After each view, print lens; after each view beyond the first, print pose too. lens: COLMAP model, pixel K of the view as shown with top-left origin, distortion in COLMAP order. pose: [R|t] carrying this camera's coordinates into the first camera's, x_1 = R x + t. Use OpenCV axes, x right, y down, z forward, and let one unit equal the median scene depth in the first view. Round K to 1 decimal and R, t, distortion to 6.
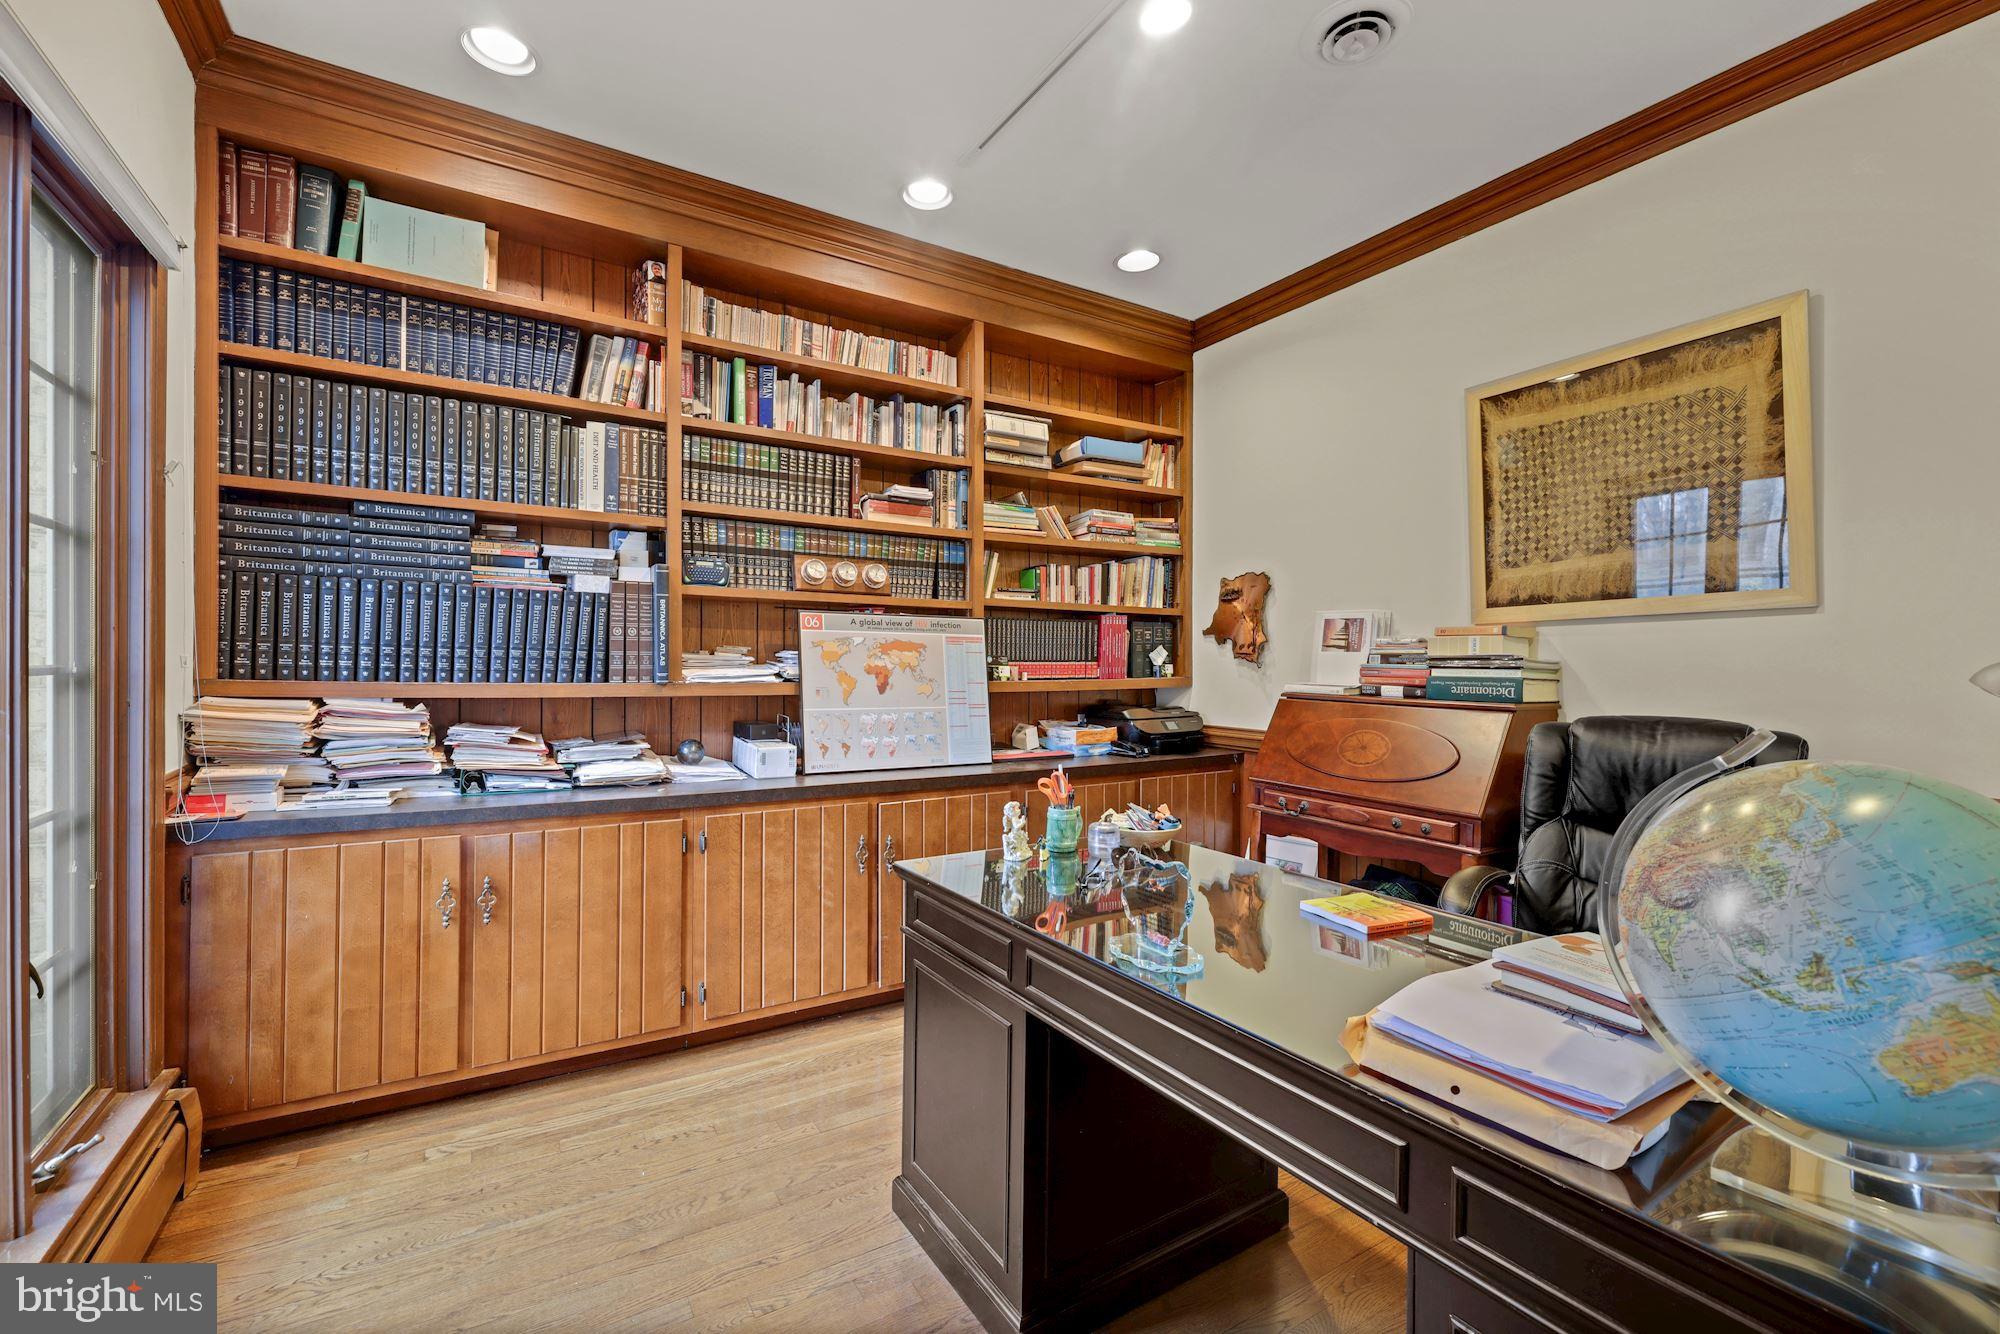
lens RADIAL K [[847.8, 0, 990.8], [0, 847.8, 662.8], [0, 0, 1]] dist [-0.002599, 0.001537]
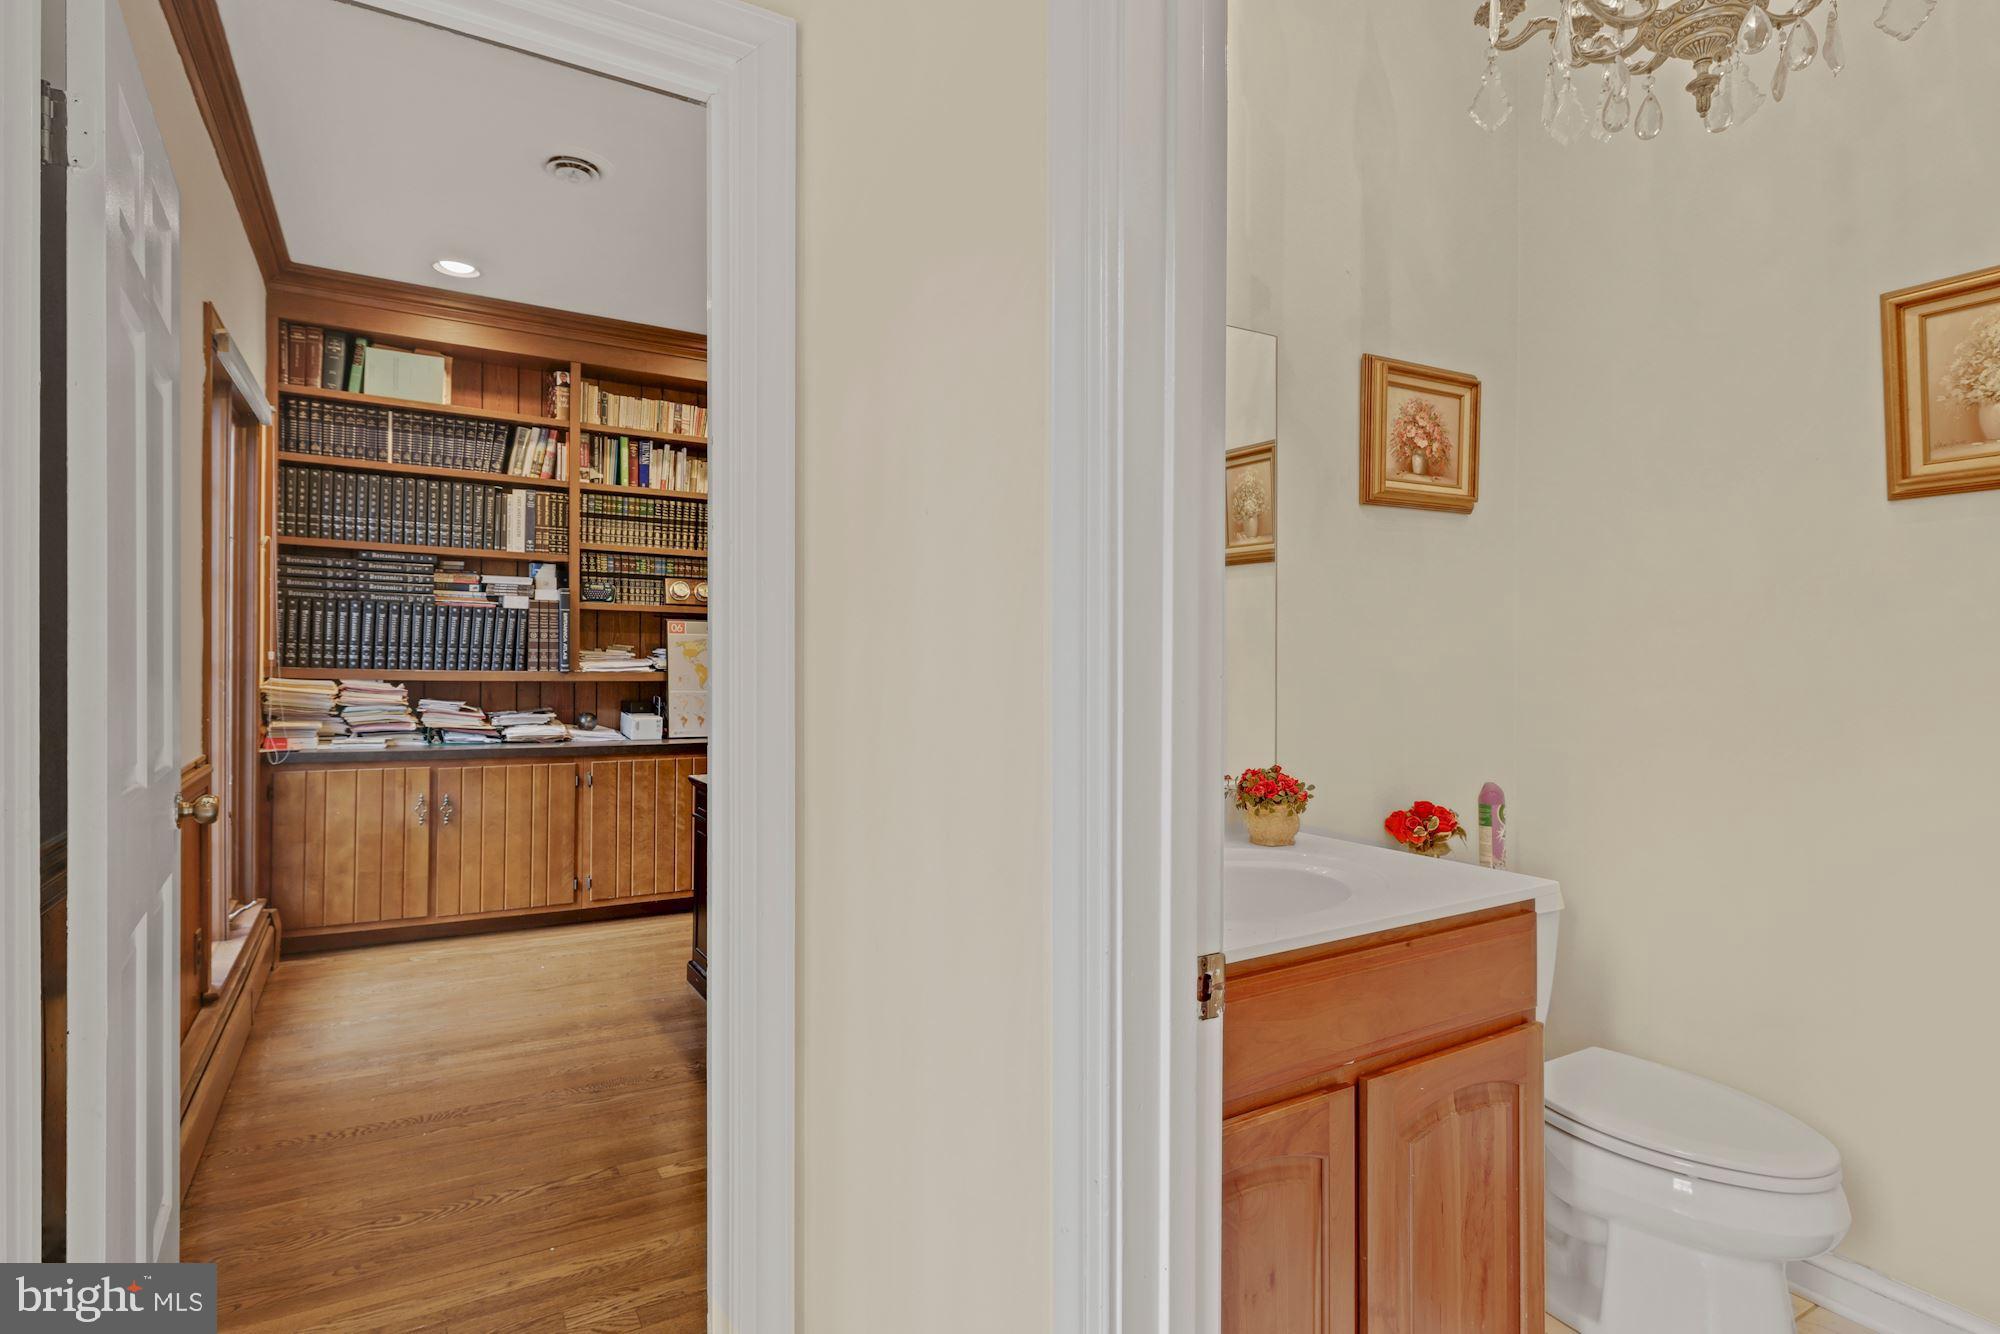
lens RADIAL K [[1014.2, 0, 1002.0], [0, 1014.2, 658.0], [0, 0, 1]] dist [-0.000340, -0.002047]
pose [[0.999959, 0.005566, -0.007136, 0.388584], [-0.005541, 0.999978, 0.003524, -0.009882], [0.007155, -0.003484, 0.999968, -0.757543]]
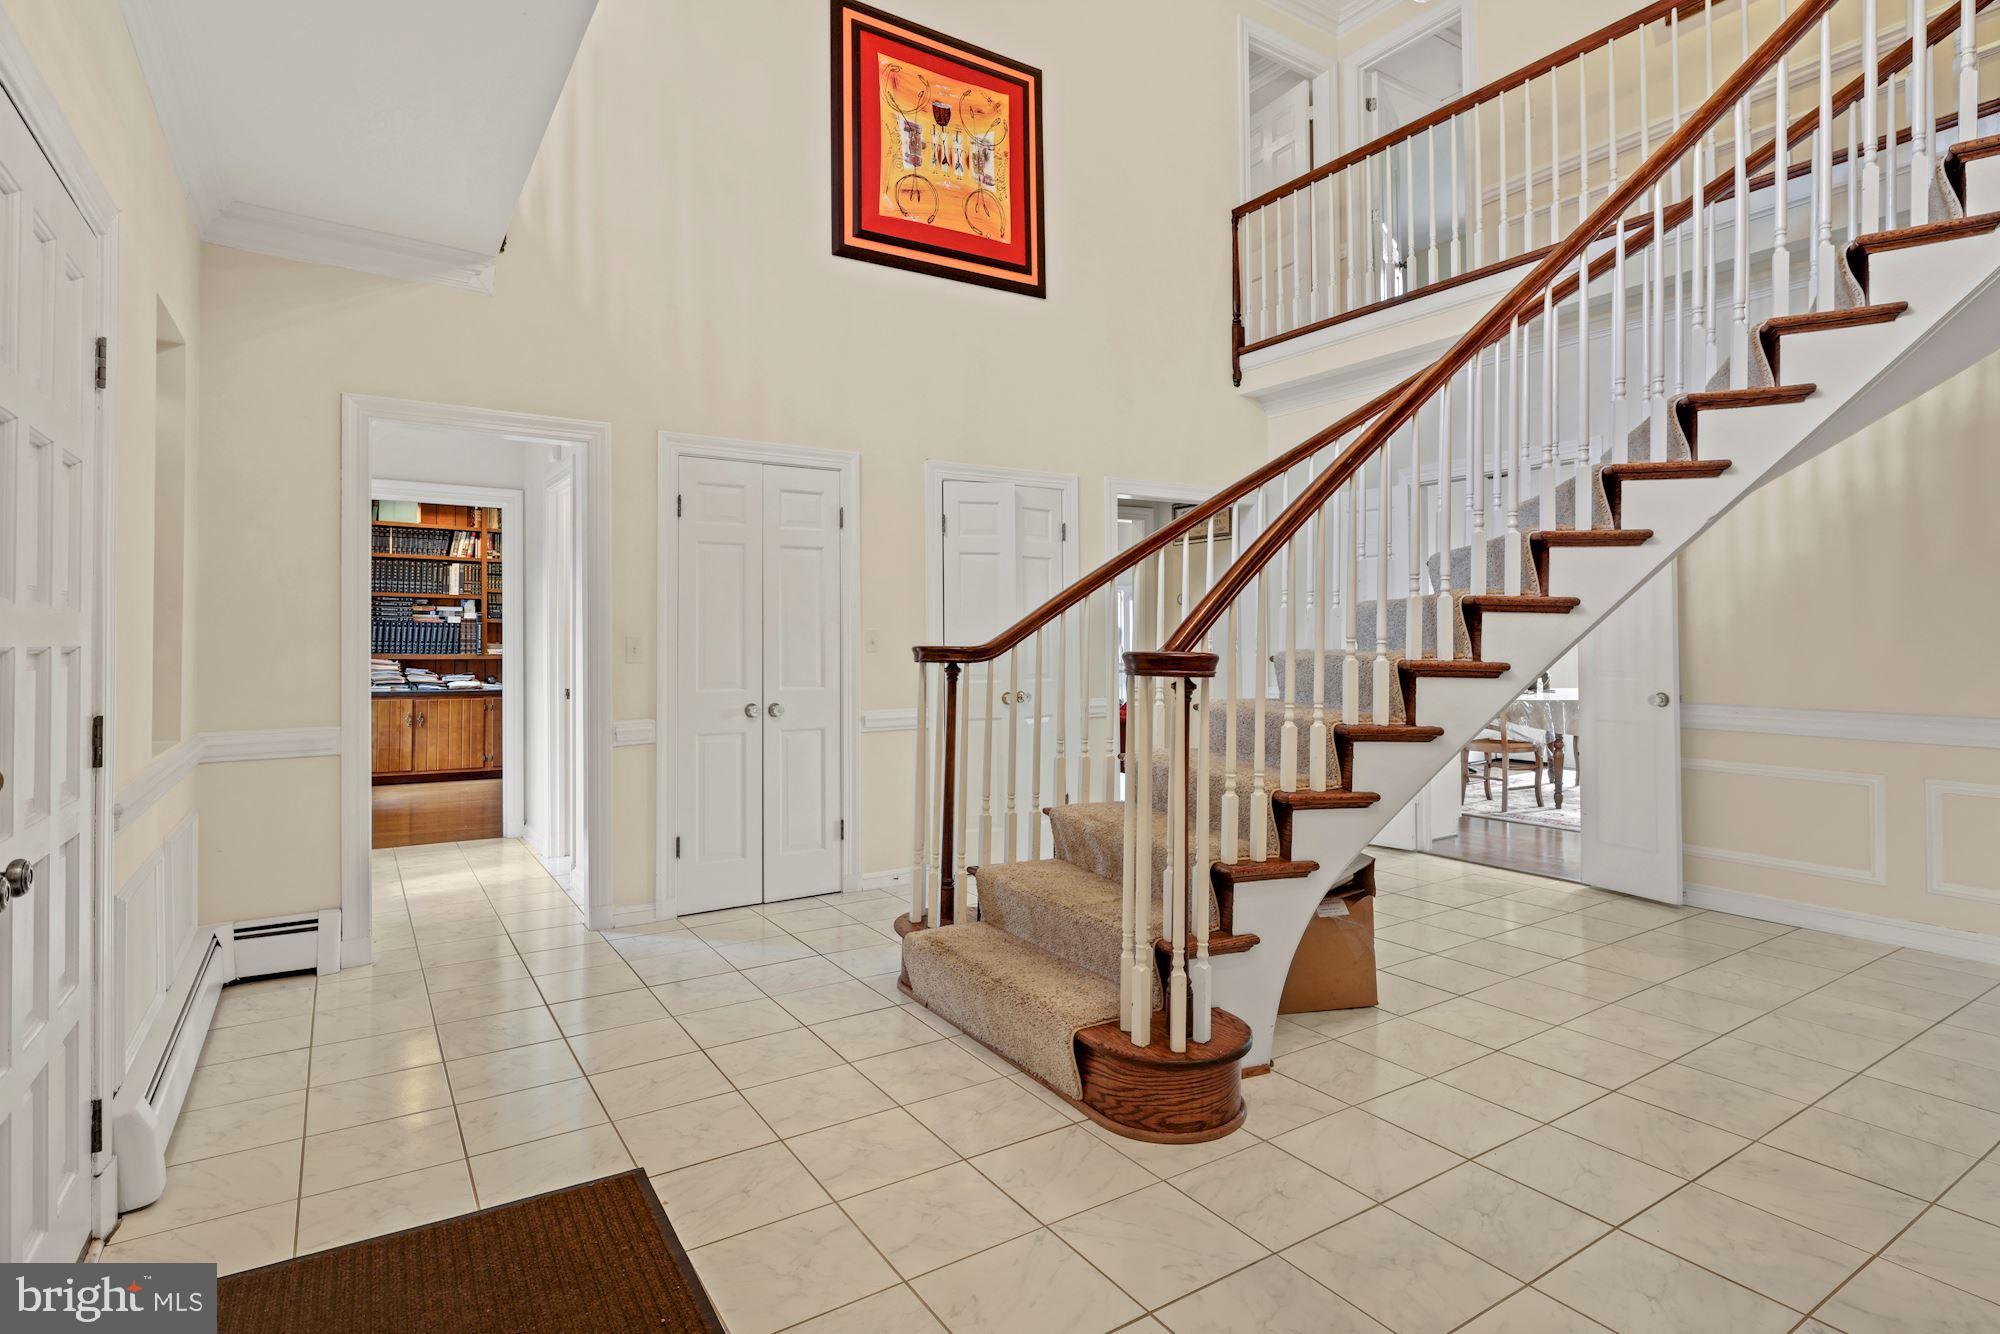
lens RADIAL K [[1014.2, 0, 1007.9], [0, 1014.2, 631.8], [0, 0, 1]] dist [-0.000340, -0.002047]
pose [[0.999364, -0.000600, 0.035662, 1.367521], [0.000735, 0.999993, -0.003771, -0.040261], [-0.035659, 0.003795, 0.999357, -2.667245]]
